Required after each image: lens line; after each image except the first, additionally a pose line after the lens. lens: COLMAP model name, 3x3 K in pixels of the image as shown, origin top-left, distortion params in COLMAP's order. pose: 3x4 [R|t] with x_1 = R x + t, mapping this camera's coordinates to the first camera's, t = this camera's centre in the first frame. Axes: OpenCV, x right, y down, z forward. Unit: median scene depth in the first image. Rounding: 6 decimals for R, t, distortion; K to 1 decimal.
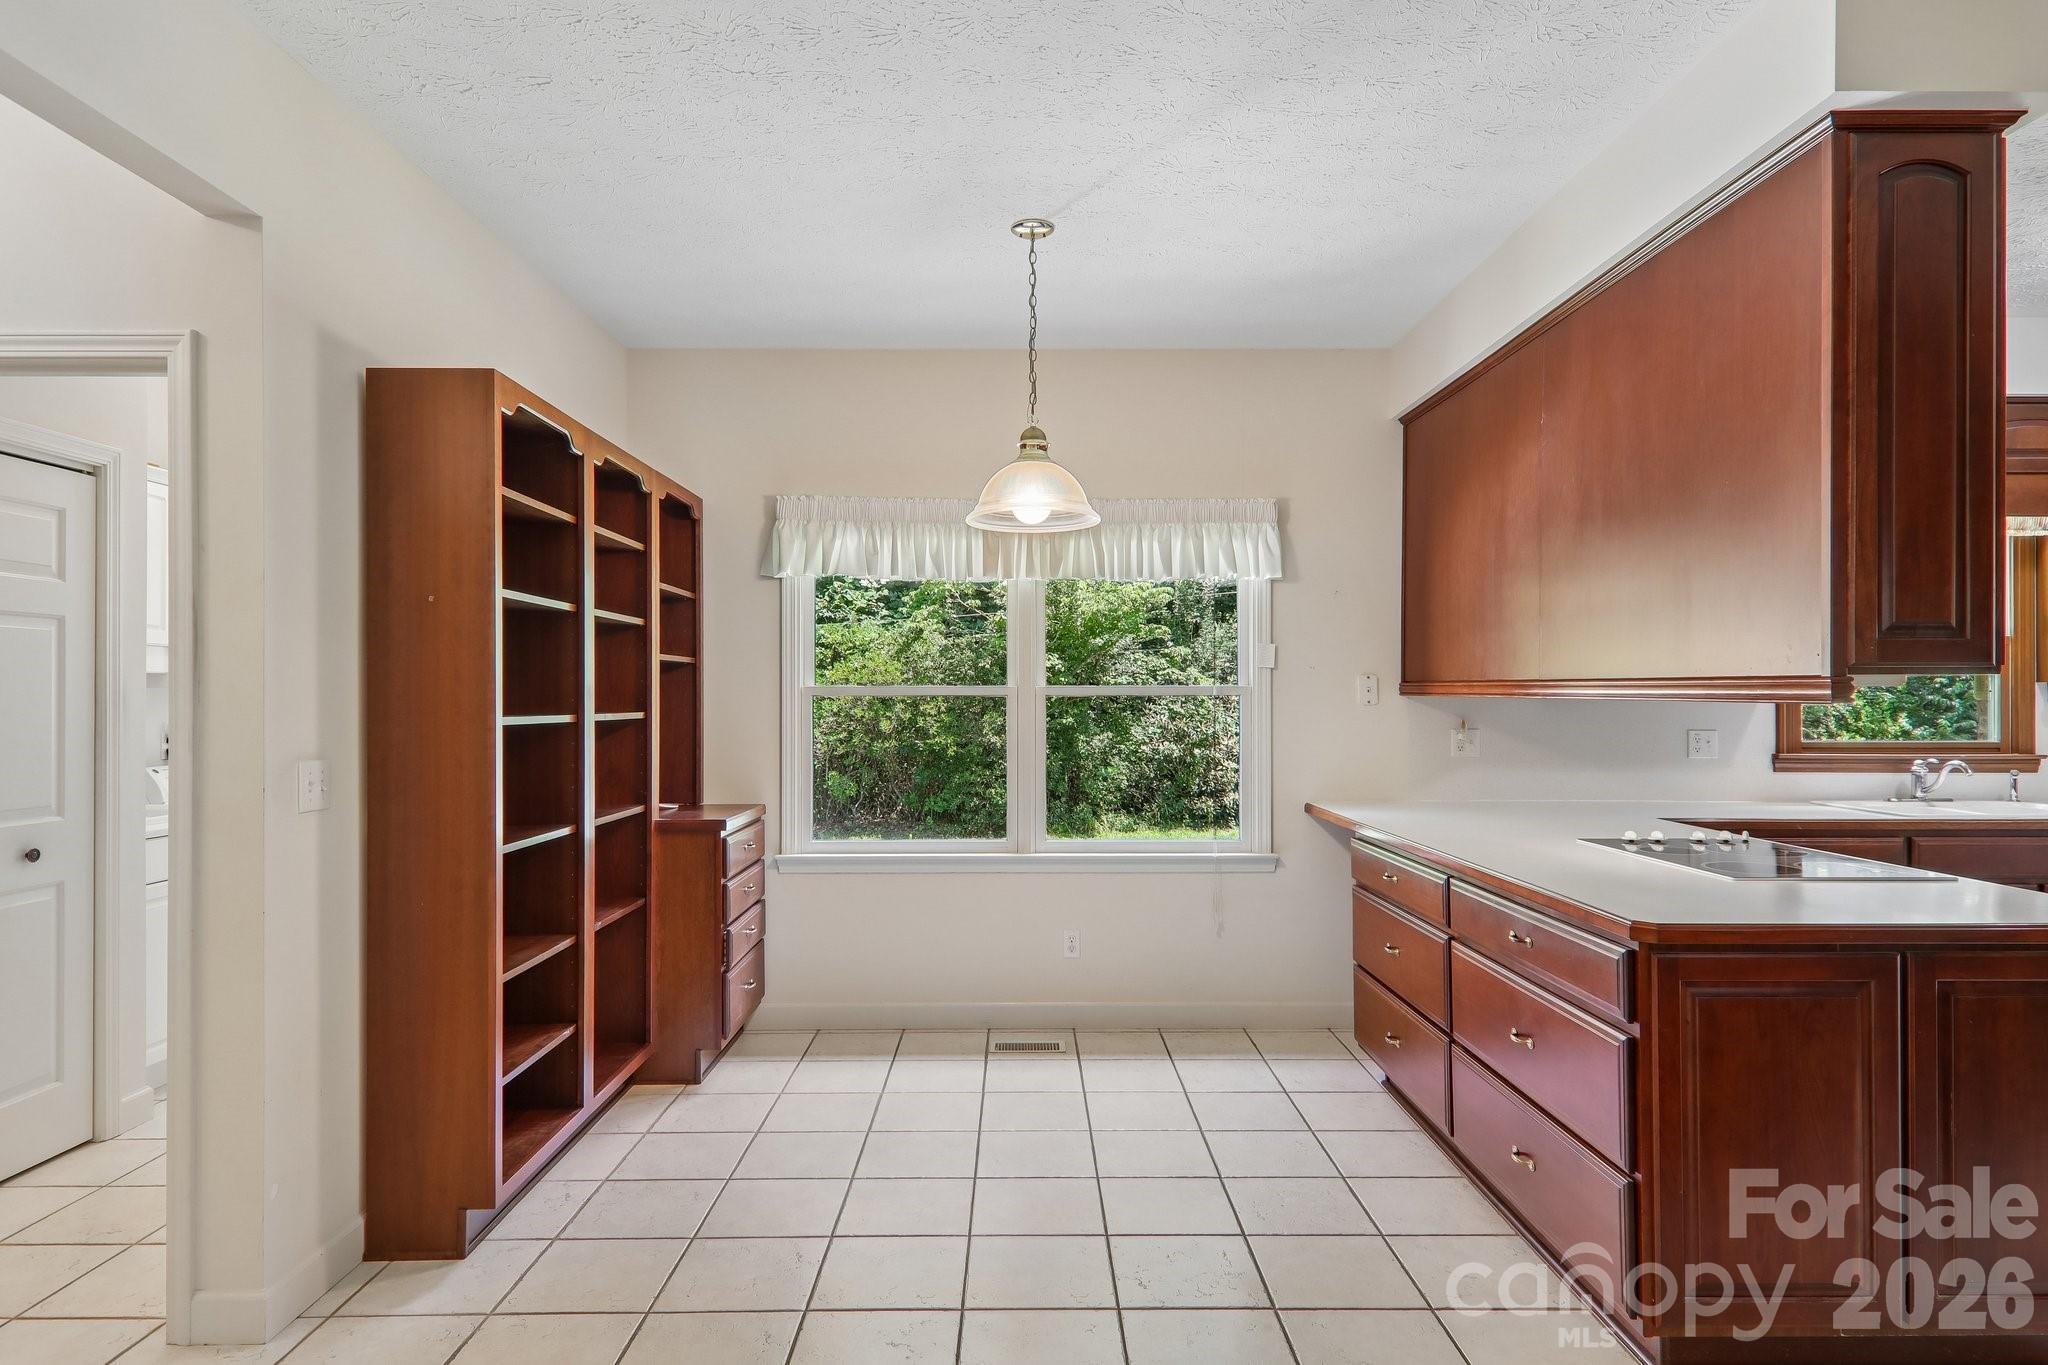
lens RADIAL K [[1141.8, 0, 1048.8], [0, 1141.8, 685.2], [0, 0, 1]] dist [0.001944, -0.016976]
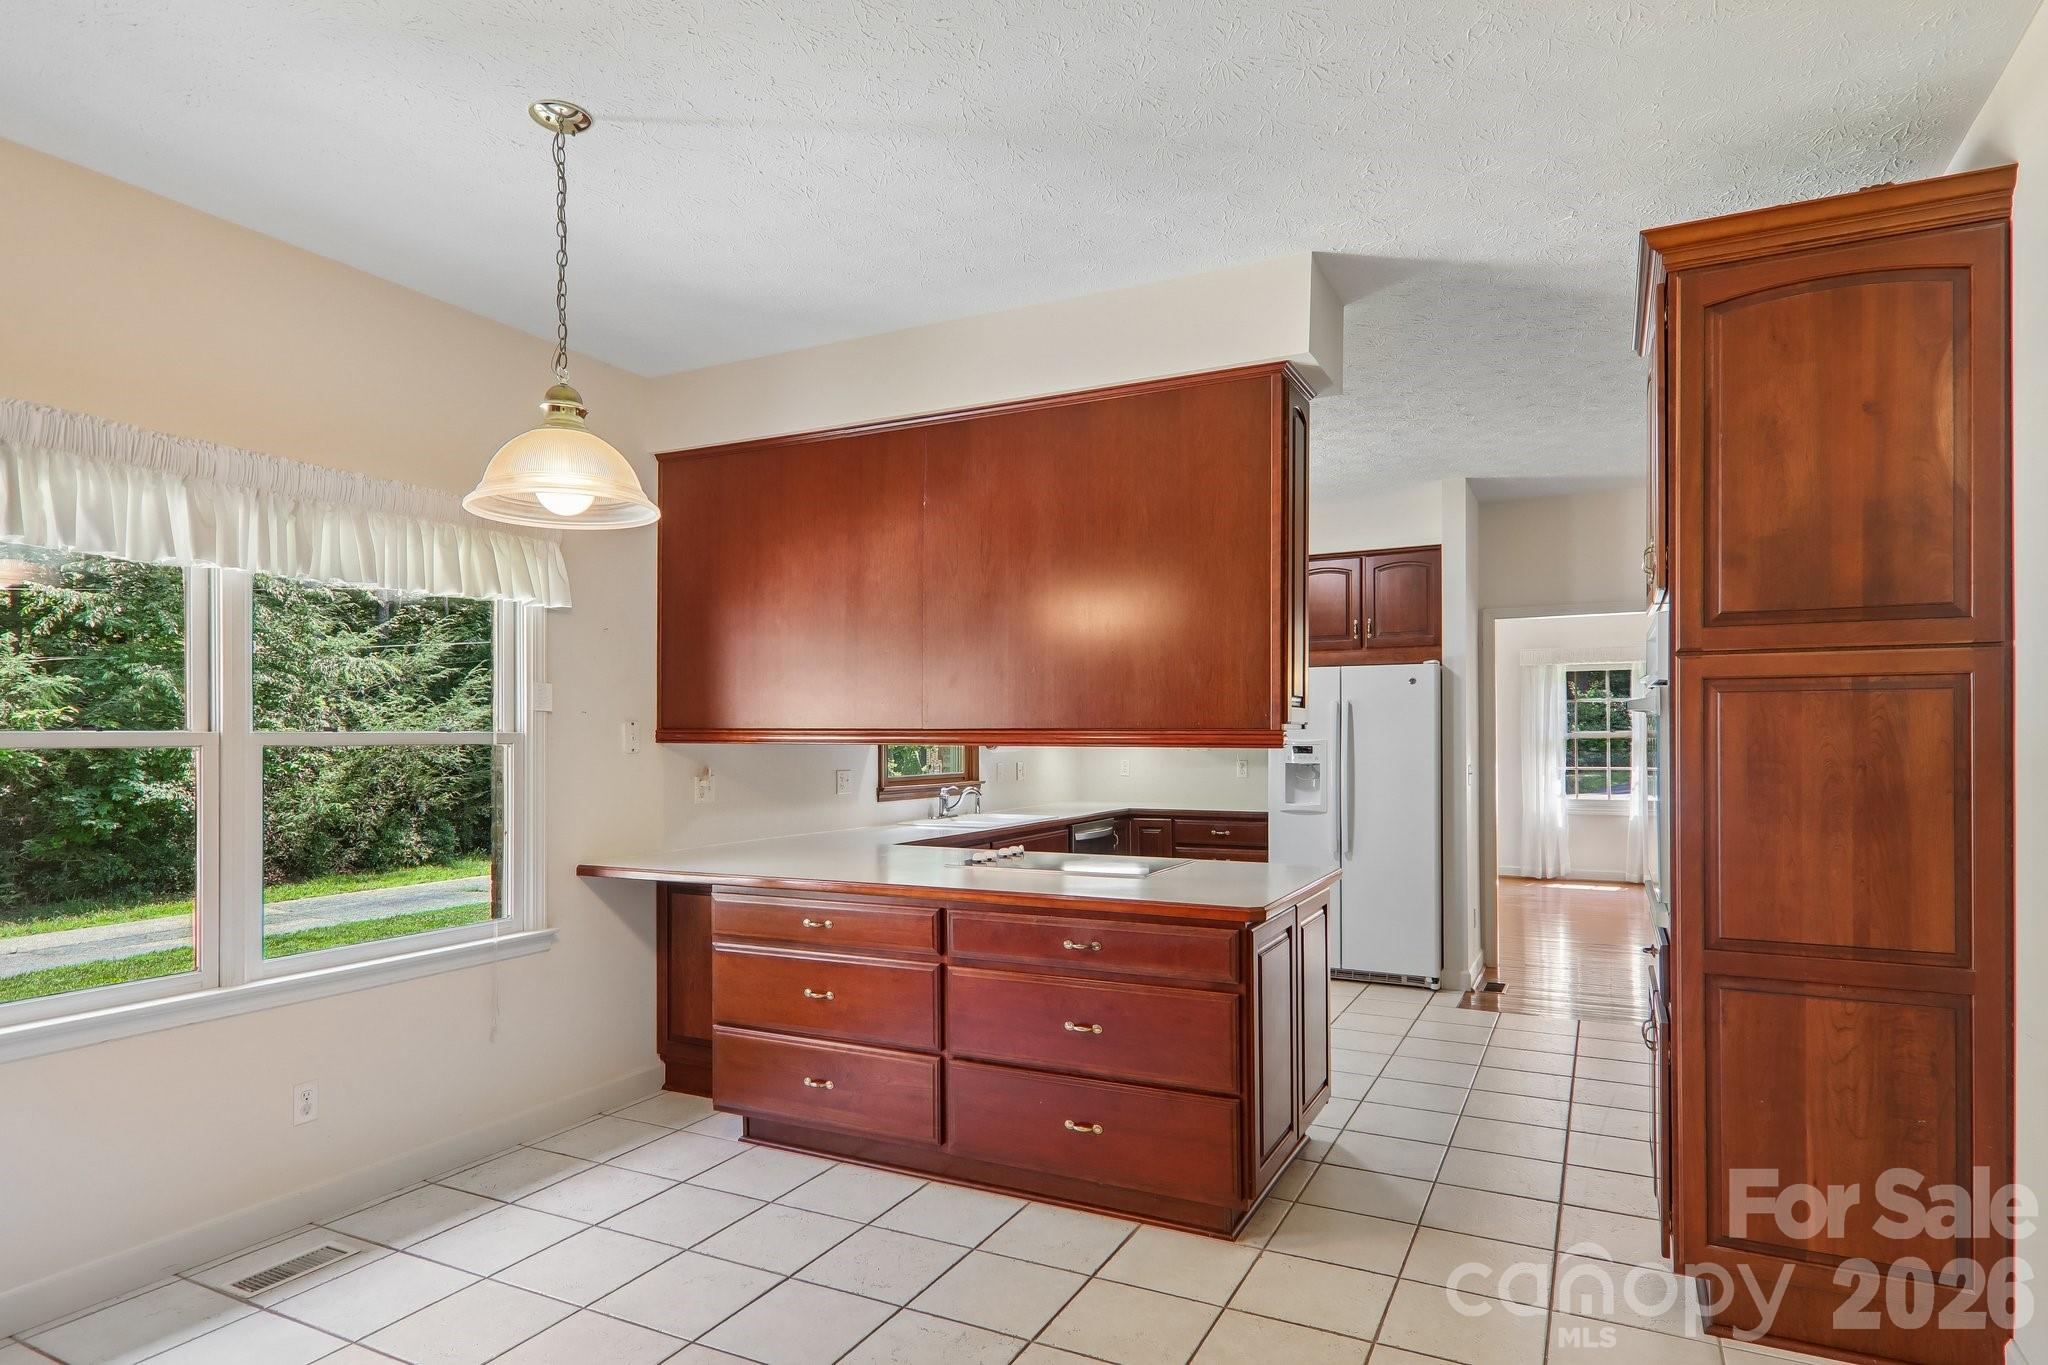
lens RADIAL K [[1128.8, 0, 1018.0], [0, 1128.8, 724.3], [0, 0, 1]] dist [0.029289, -0.016278]
pose [[0.475732, 0.007225, 0.879561, -0.407941], [0.001482, 0.999958, -0.009015, 0.002847], [-0.879589, 0.005592, 0.475701, 0.300502]]
